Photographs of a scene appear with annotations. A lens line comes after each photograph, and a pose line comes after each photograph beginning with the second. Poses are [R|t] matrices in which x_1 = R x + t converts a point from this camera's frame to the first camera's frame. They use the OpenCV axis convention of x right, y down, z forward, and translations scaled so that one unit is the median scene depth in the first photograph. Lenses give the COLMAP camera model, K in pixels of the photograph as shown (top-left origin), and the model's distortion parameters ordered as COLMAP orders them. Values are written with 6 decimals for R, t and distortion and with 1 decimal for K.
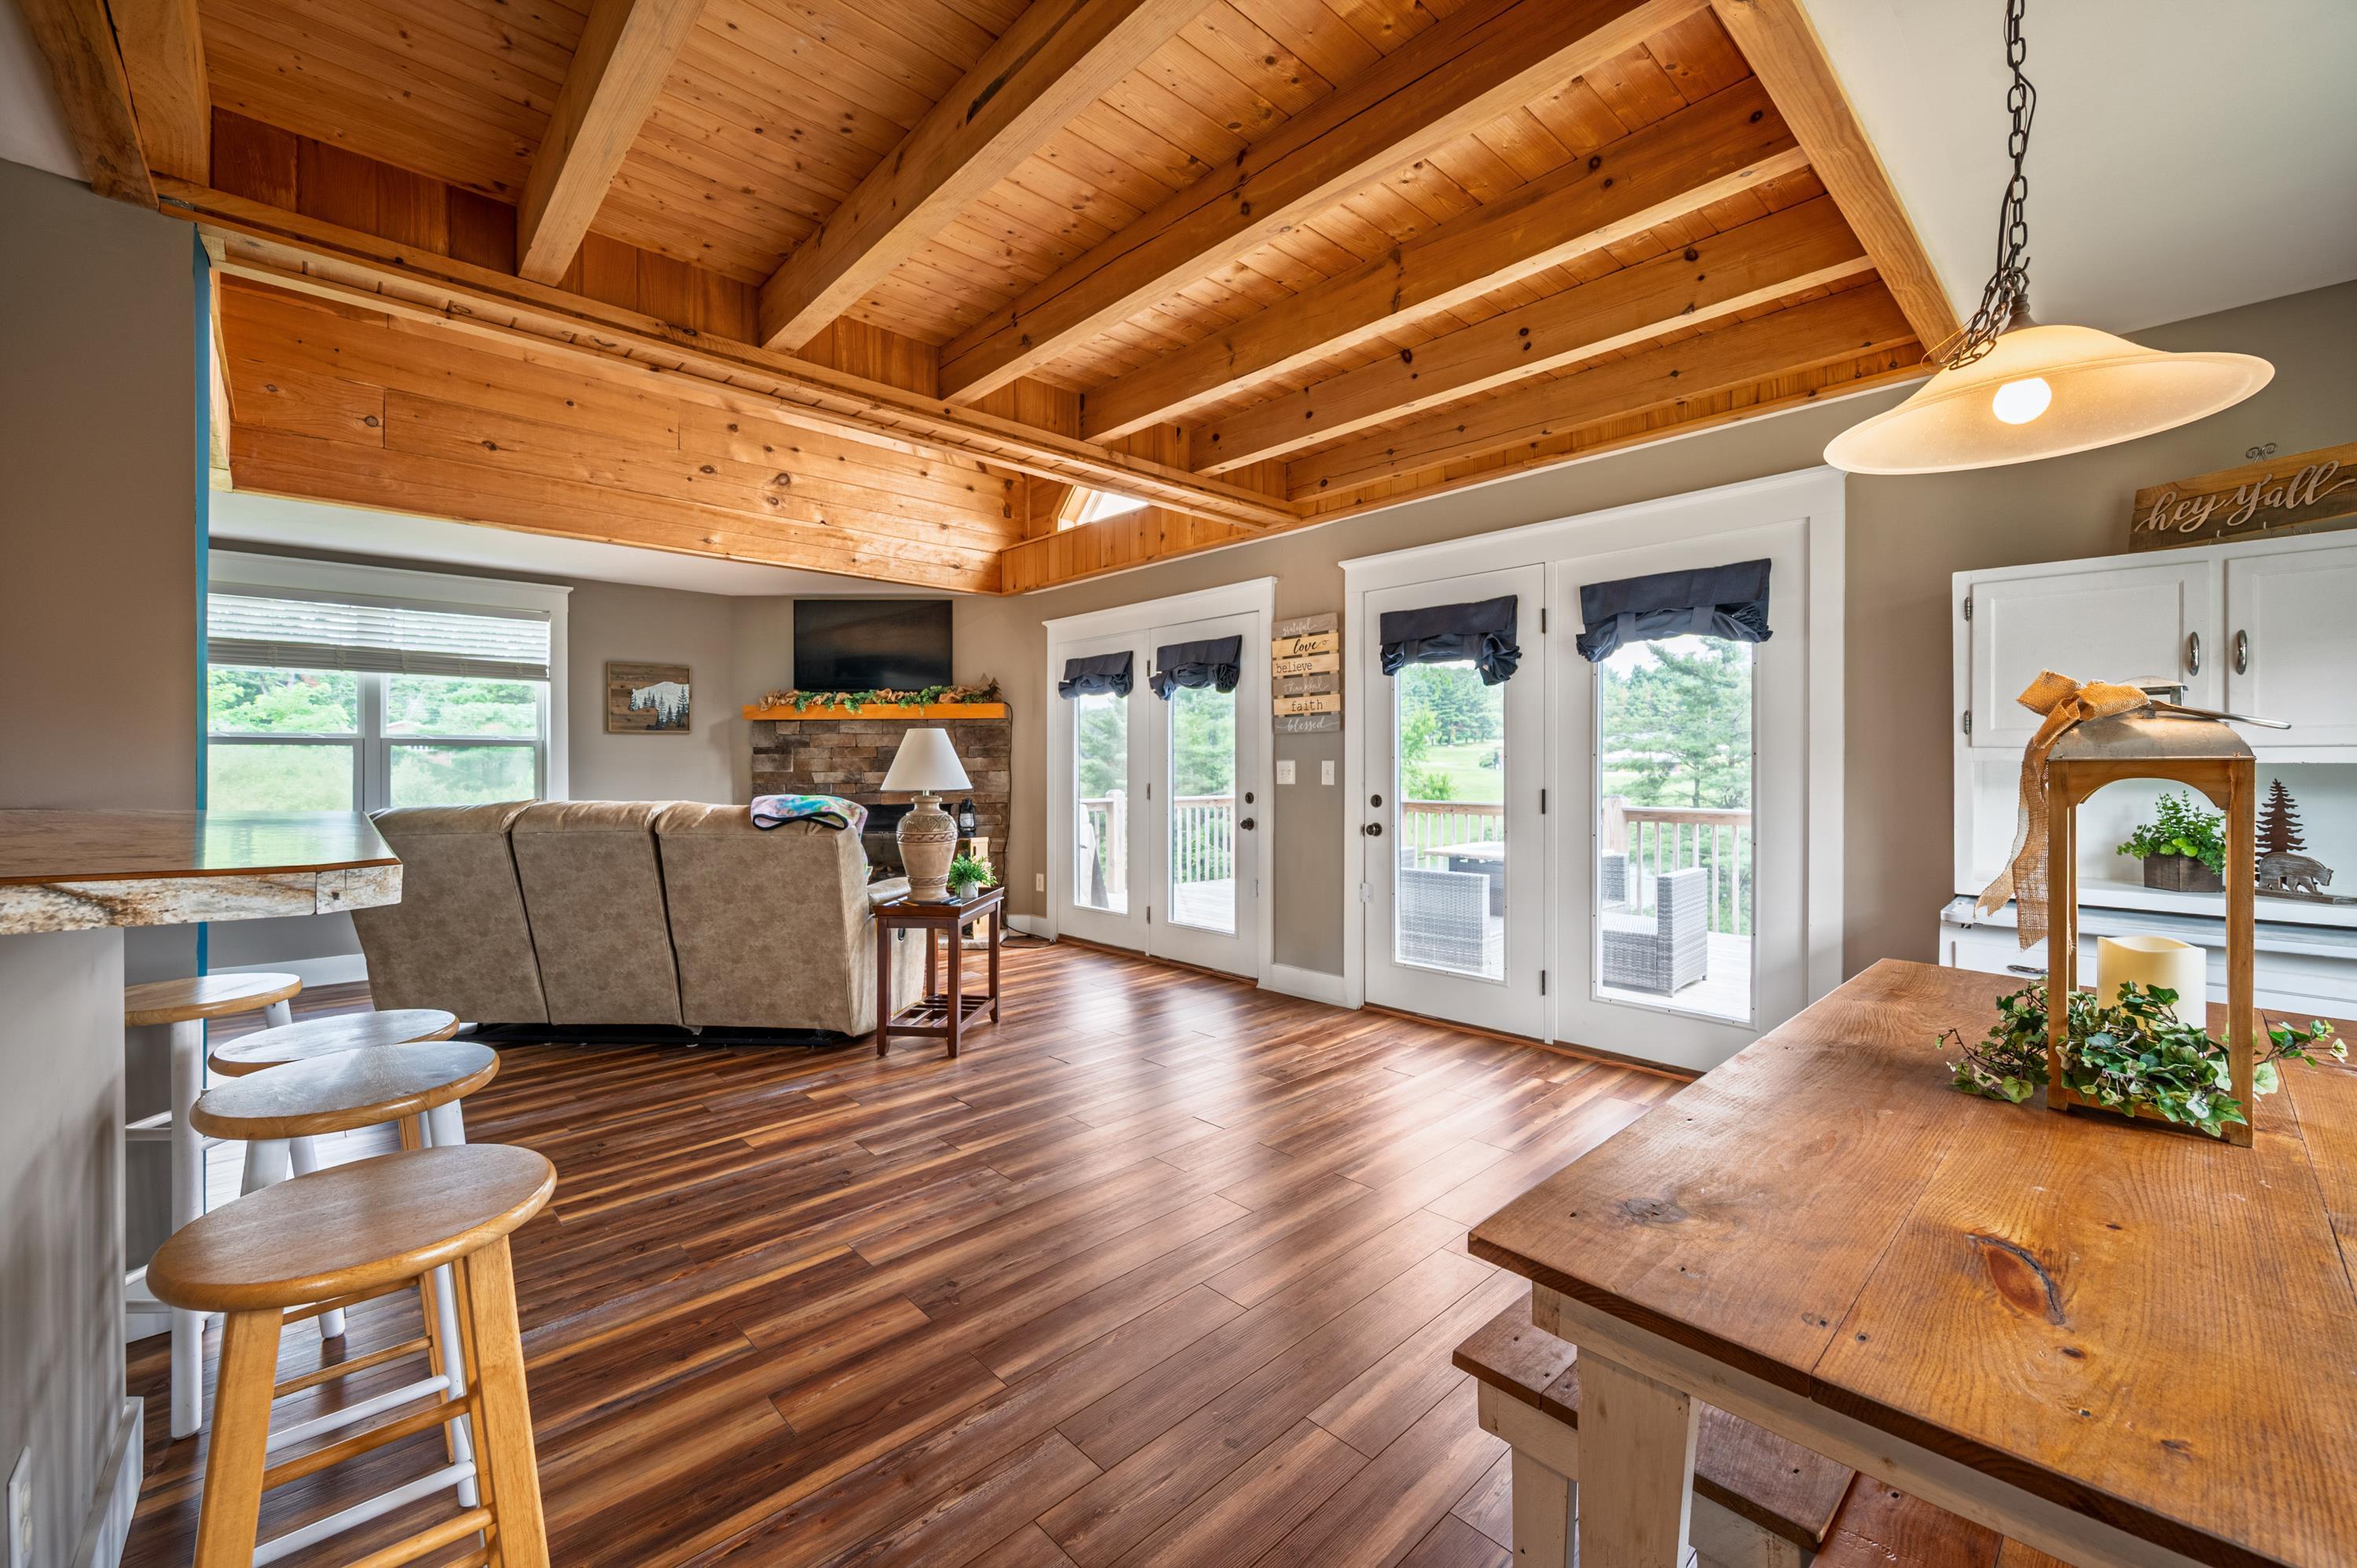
lens RADIAL K [[922.1, 0, 1191.7], [0, 922.1, 766.9], [0, 0, 1]] dist [-0.001773, -0.000326]
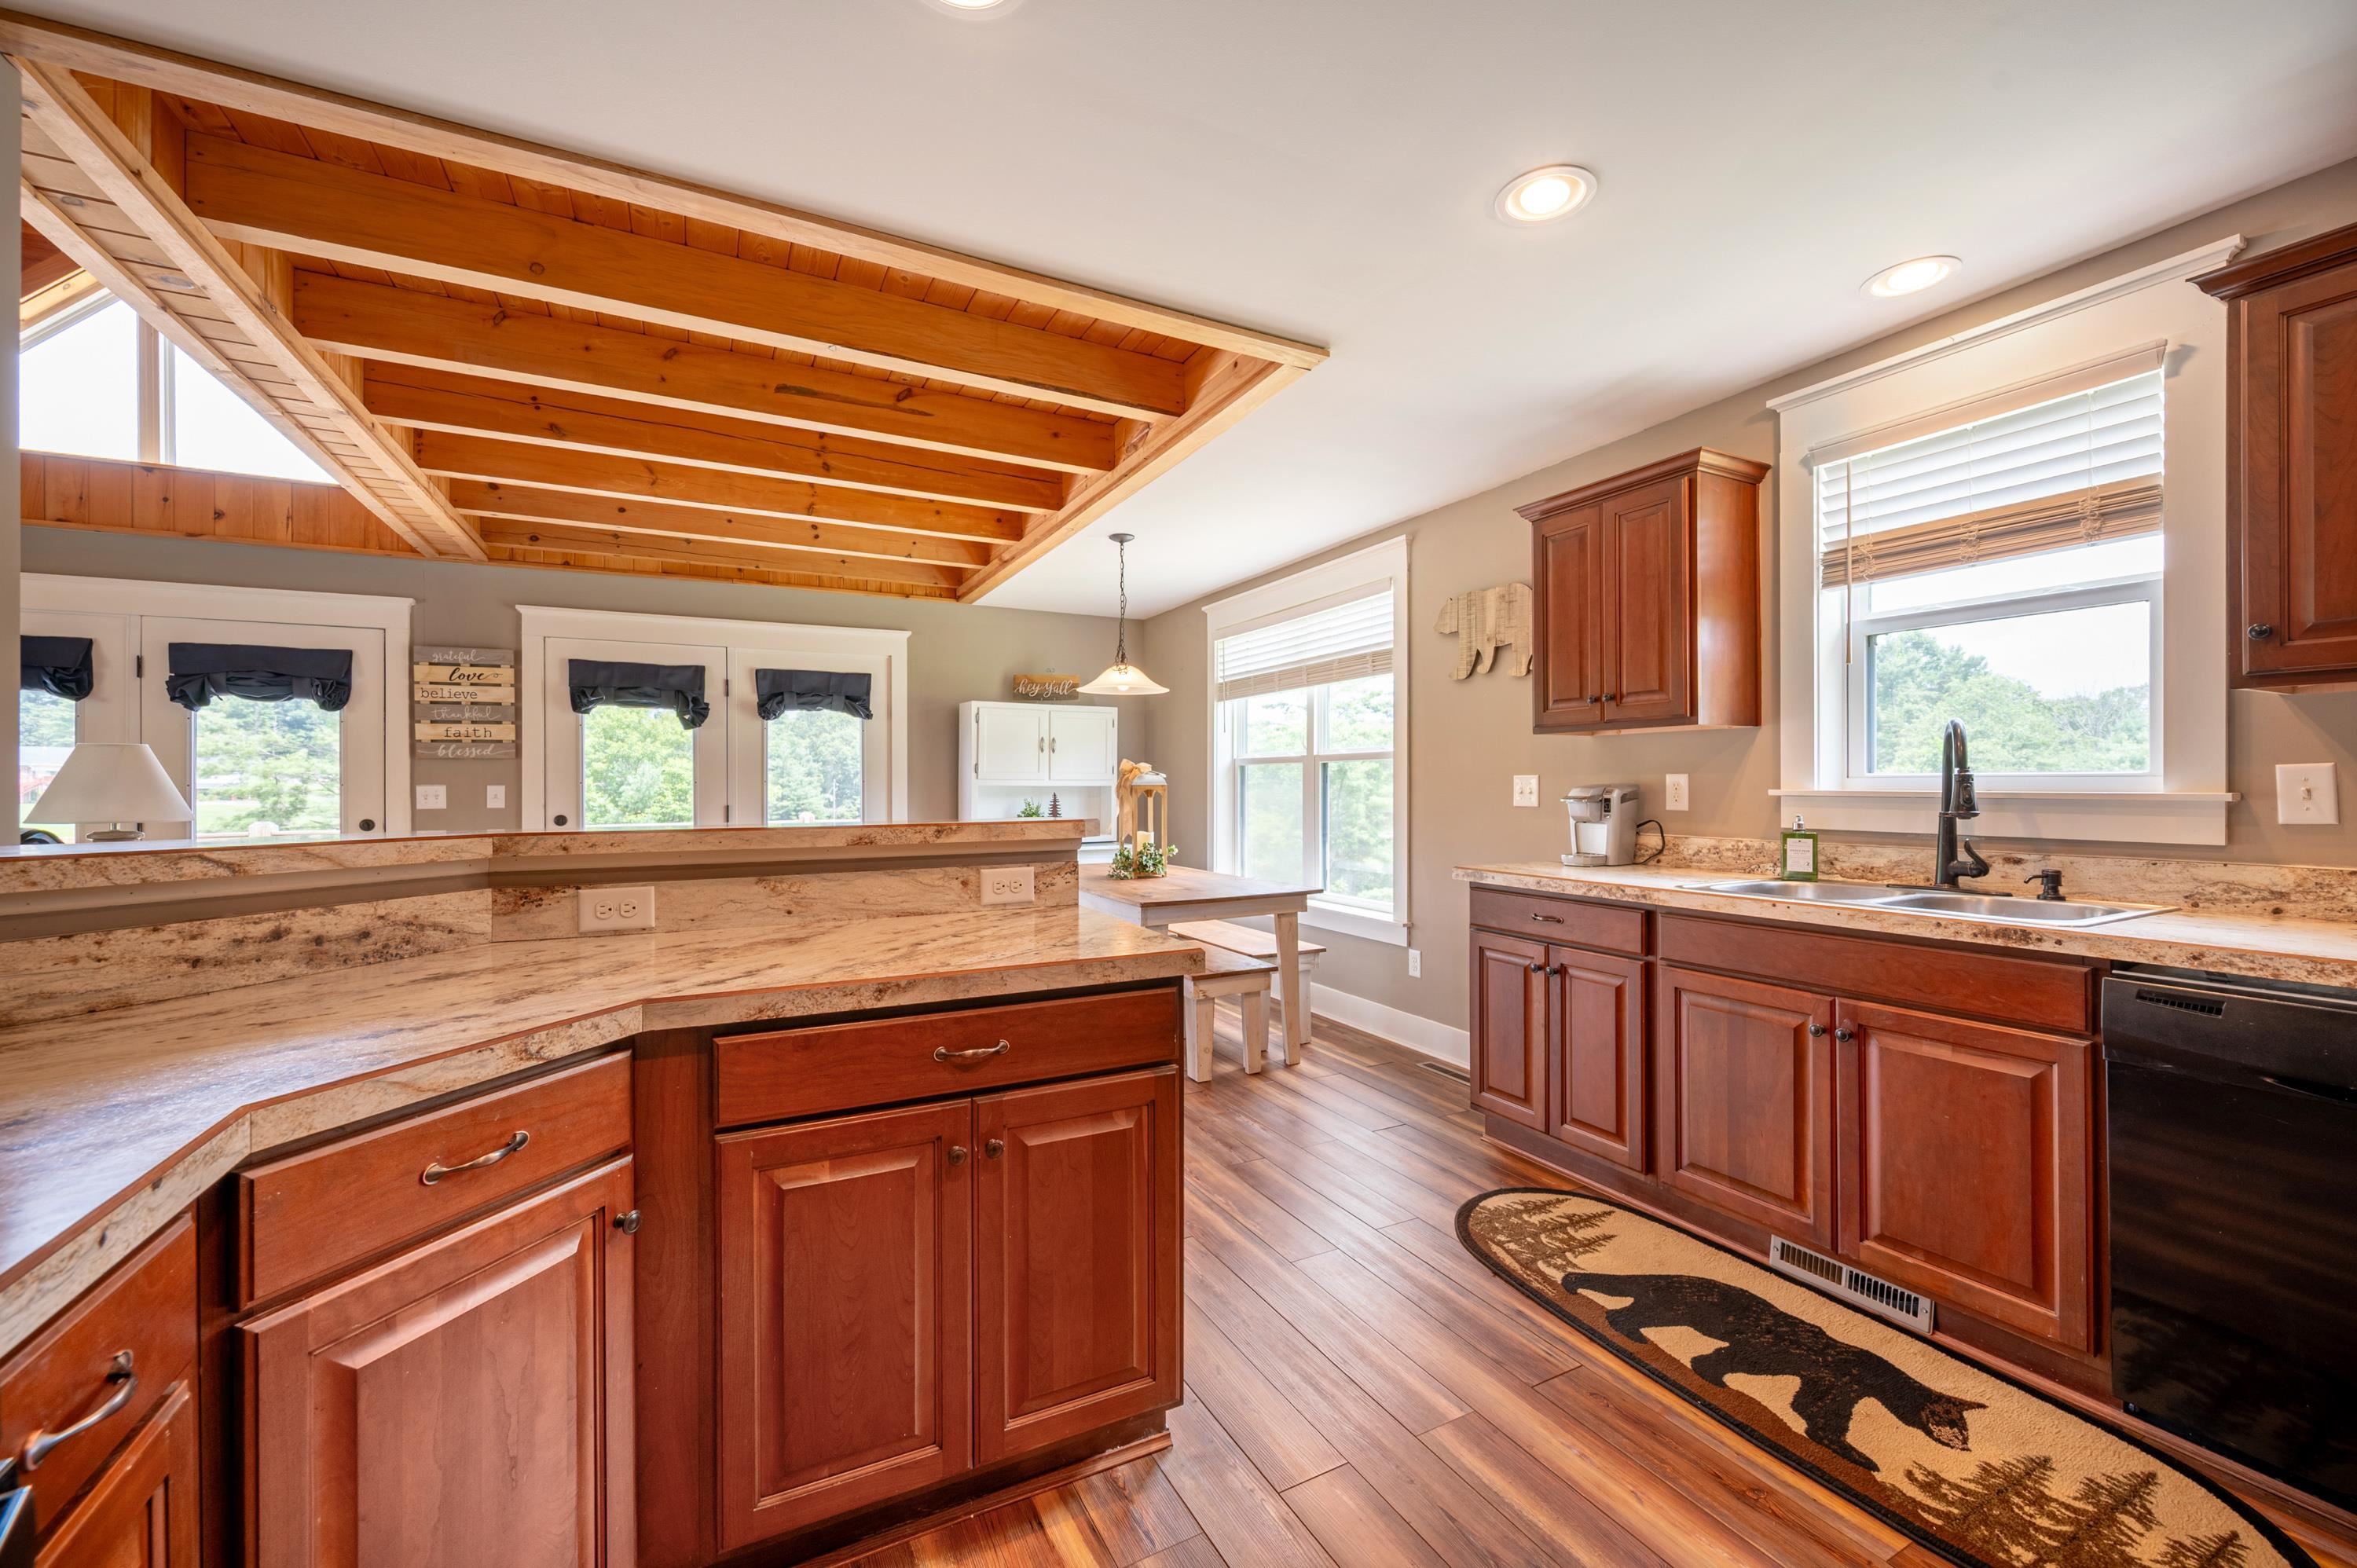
lens RADIAL K [[922.1, 0, 1179.8], [0, 922.1, 782.6], [0, 0, 1]] dist [-0.001773, -0.000326]
pose [[0.278352, 0.003066, 0.960474, -0.679717], [0.006981, 0.999962, -0.005216, 0.000699], [-0.960454, 0.008157, 0.278320, -0.062304]]
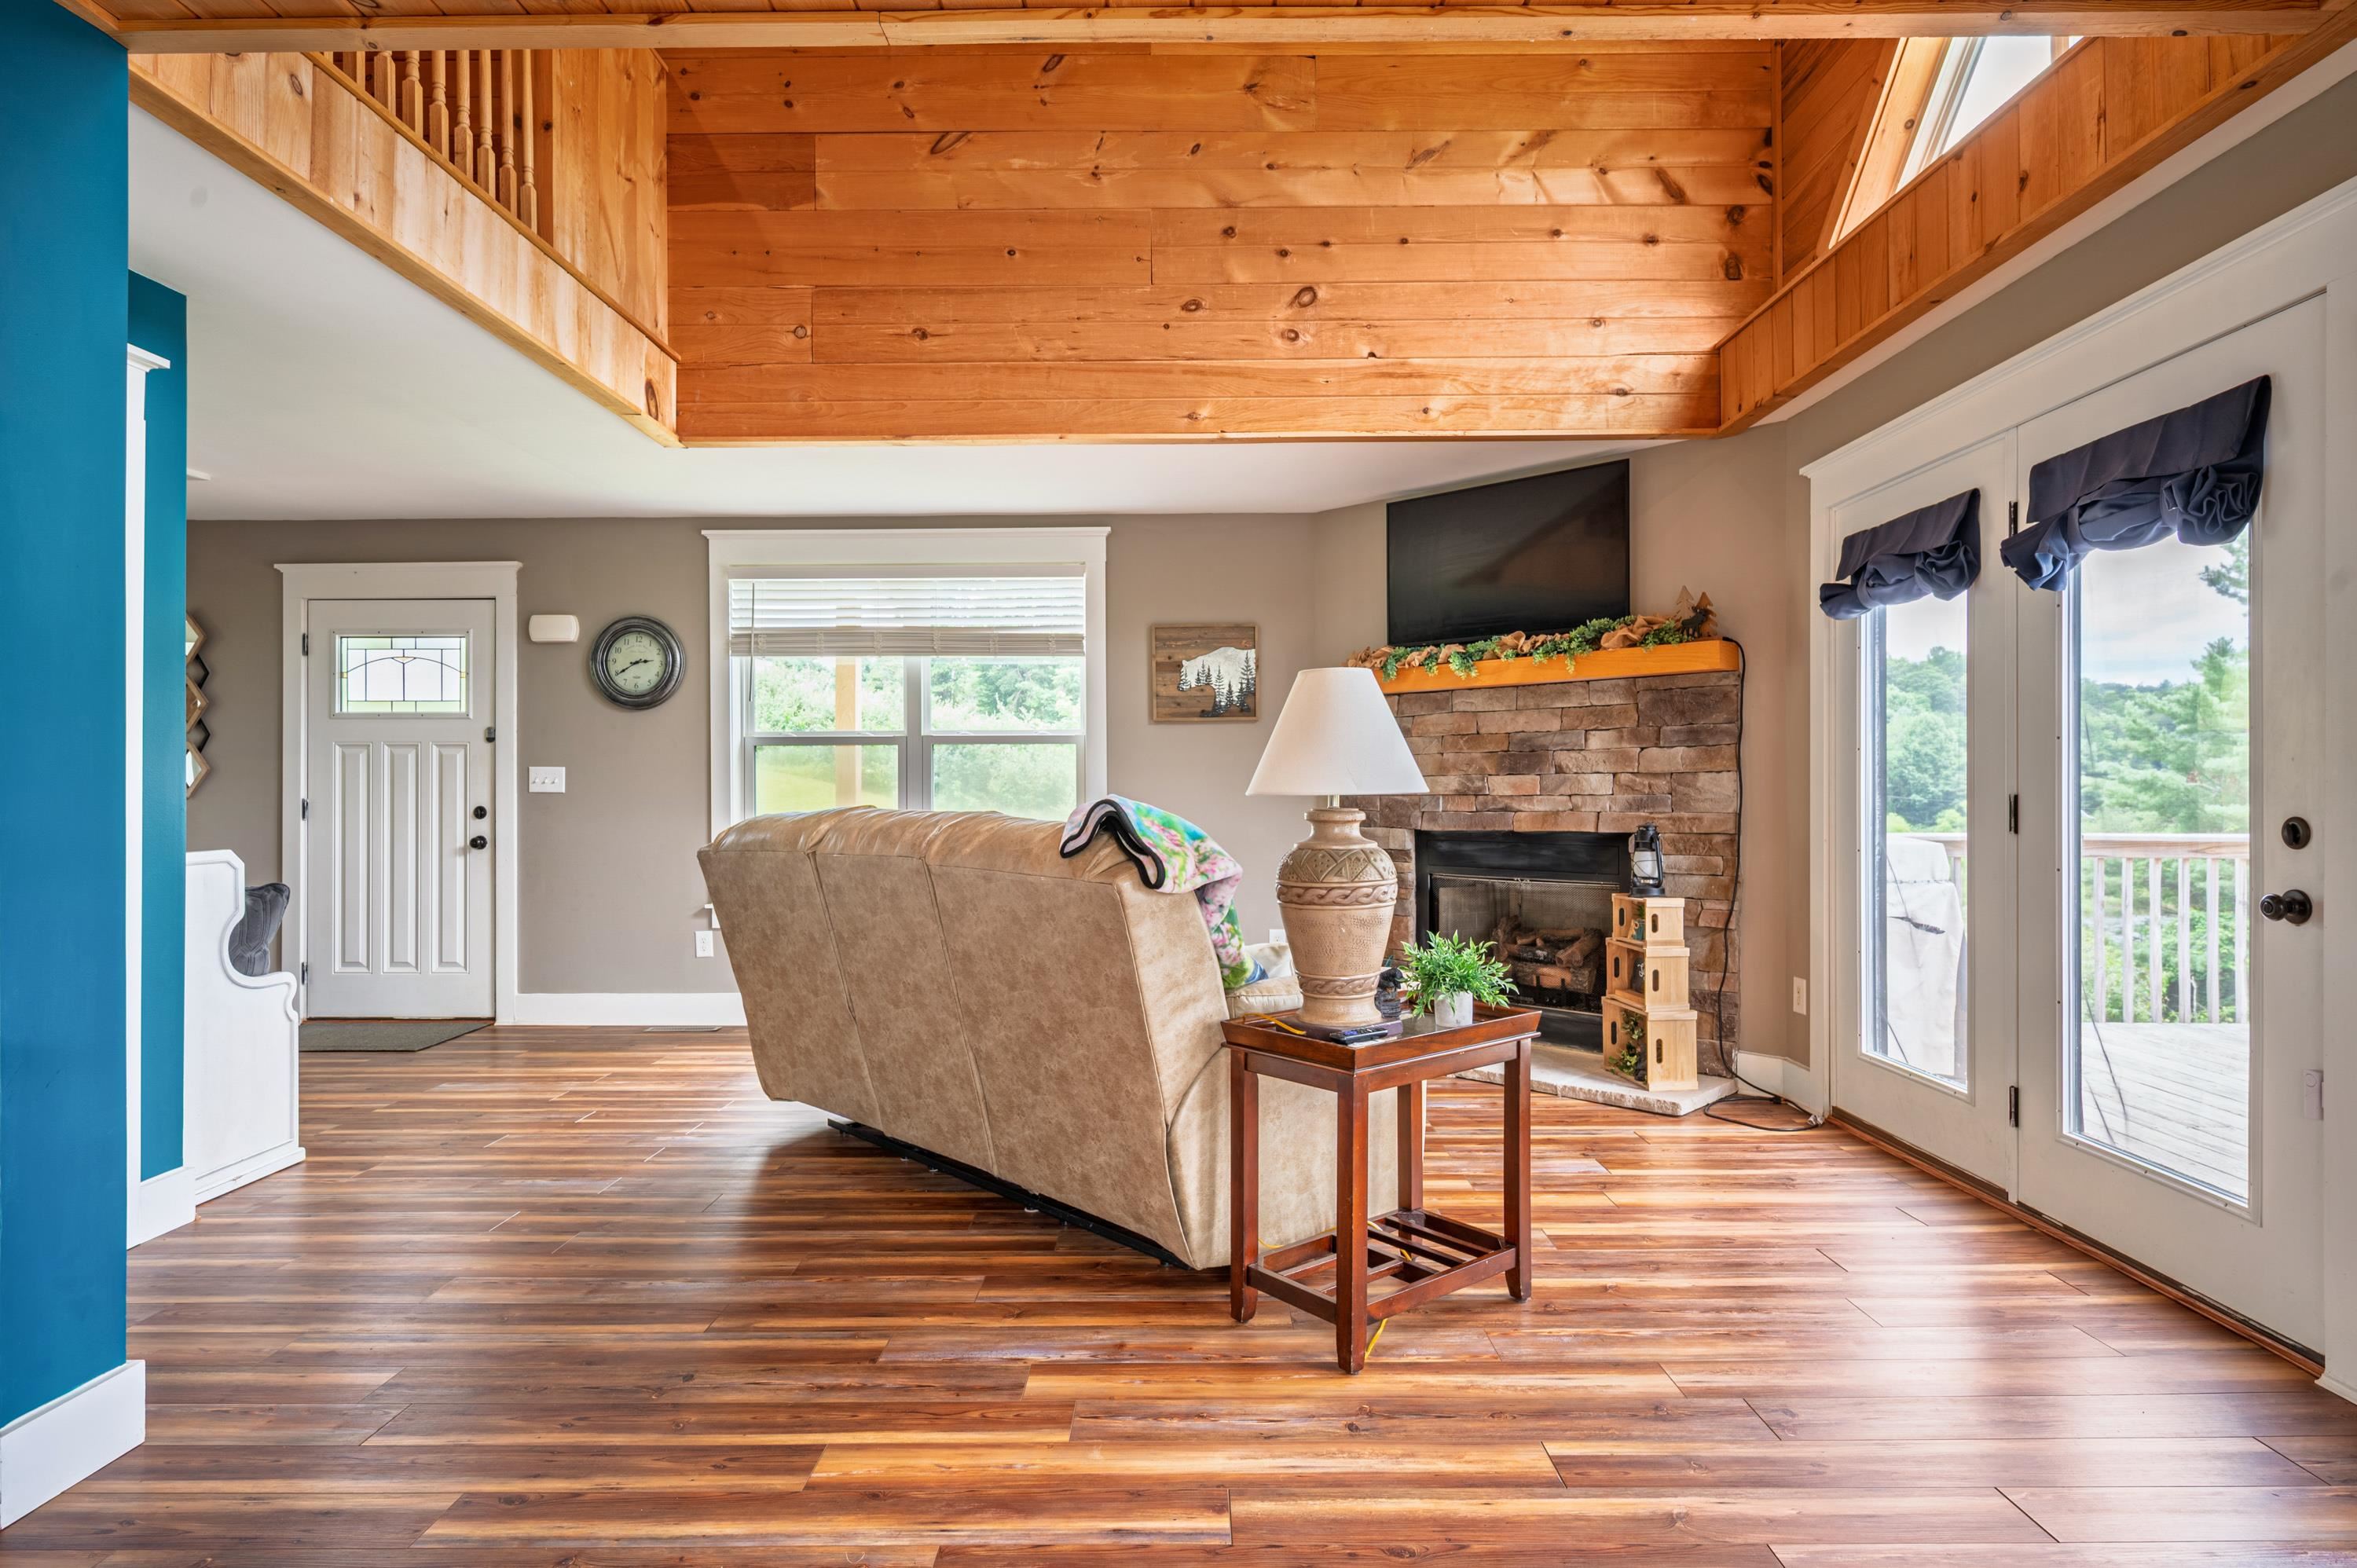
lens RADIAL K [[1270.9, 0, 1184.8], [0, 1270.9, 785.3], [0, 0, 1]] dist [-0.003109, 0.000351]
pose [[0.720530, -0.001023, -0.693423, 0.103413], [0.001097, 0.999999, -0.000336, 0.016907], [0.693423, -0.000519, 0.720530, 0.400762]]
